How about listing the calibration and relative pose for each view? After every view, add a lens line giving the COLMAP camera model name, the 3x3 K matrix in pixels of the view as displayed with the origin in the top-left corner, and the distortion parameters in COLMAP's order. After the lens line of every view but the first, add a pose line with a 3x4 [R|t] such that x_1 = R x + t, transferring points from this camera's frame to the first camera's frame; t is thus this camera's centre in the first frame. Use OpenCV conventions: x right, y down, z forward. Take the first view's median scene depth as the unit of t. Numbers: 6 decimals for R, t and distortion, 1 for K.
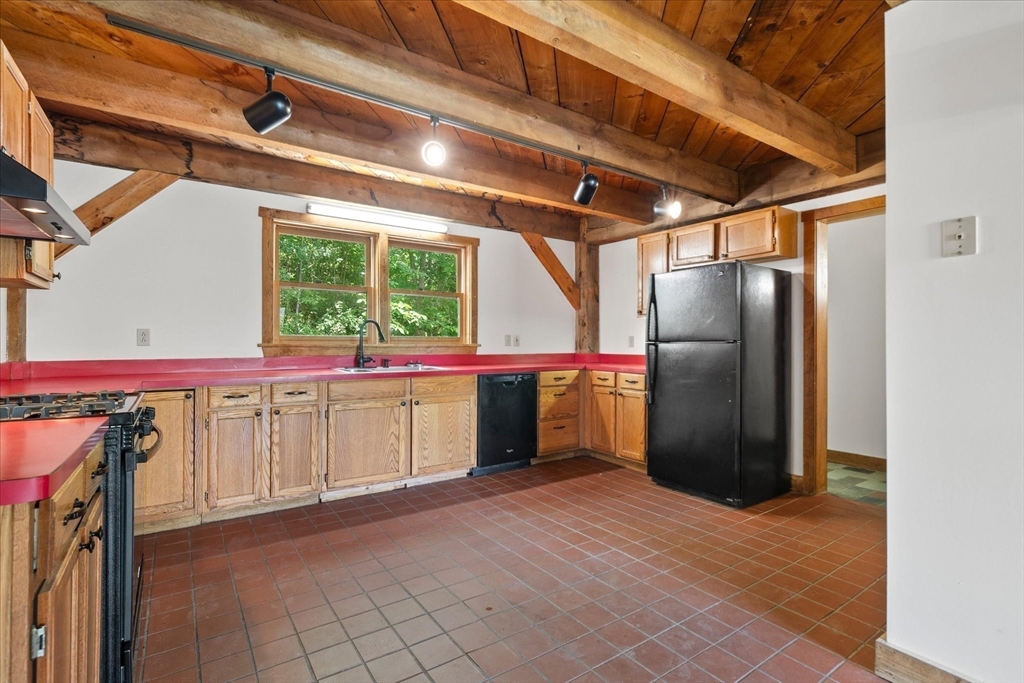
lens RADIAL K [[481.5, 0, 509.4], [0, 481.5, 340.7], [0, 0, 1]] dist [0.000645, 0.000039]
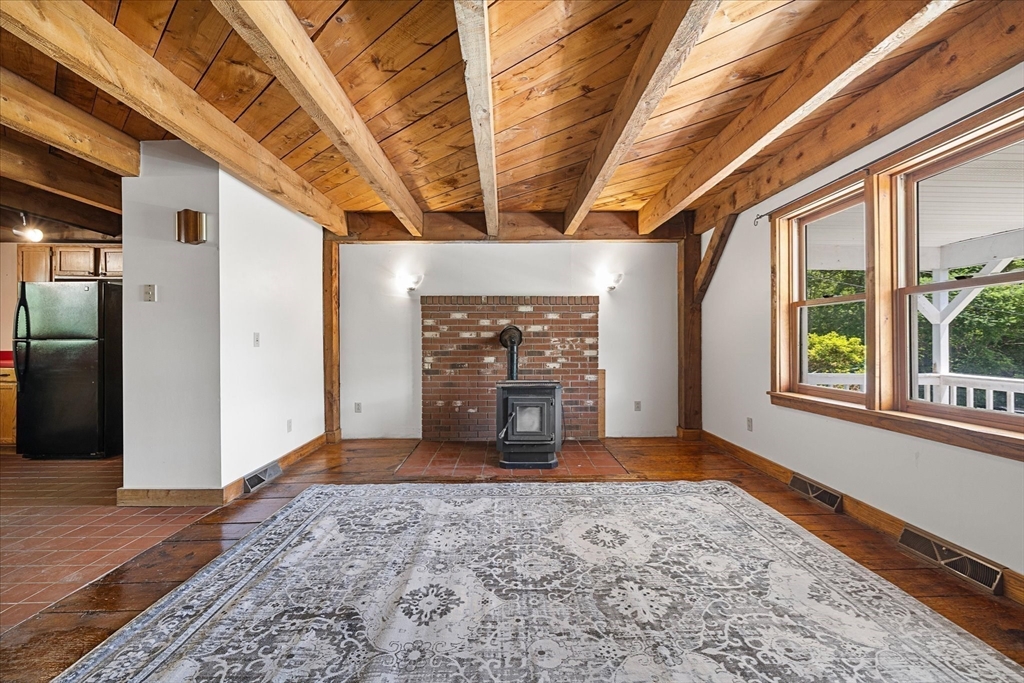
lens RADIAL K [[439.2, 0, 515.7], [0, 439.2, 338.4], [0, 0, 1]] dist [0.001304, -0.000265]
pose [[0.551785, -0.000050, 0.833987, 0.065116], [-0.001680, 0.999998, 0.001171, -0.003308], [-0.833985, -0.002047, 0.551783, -0.601504]]
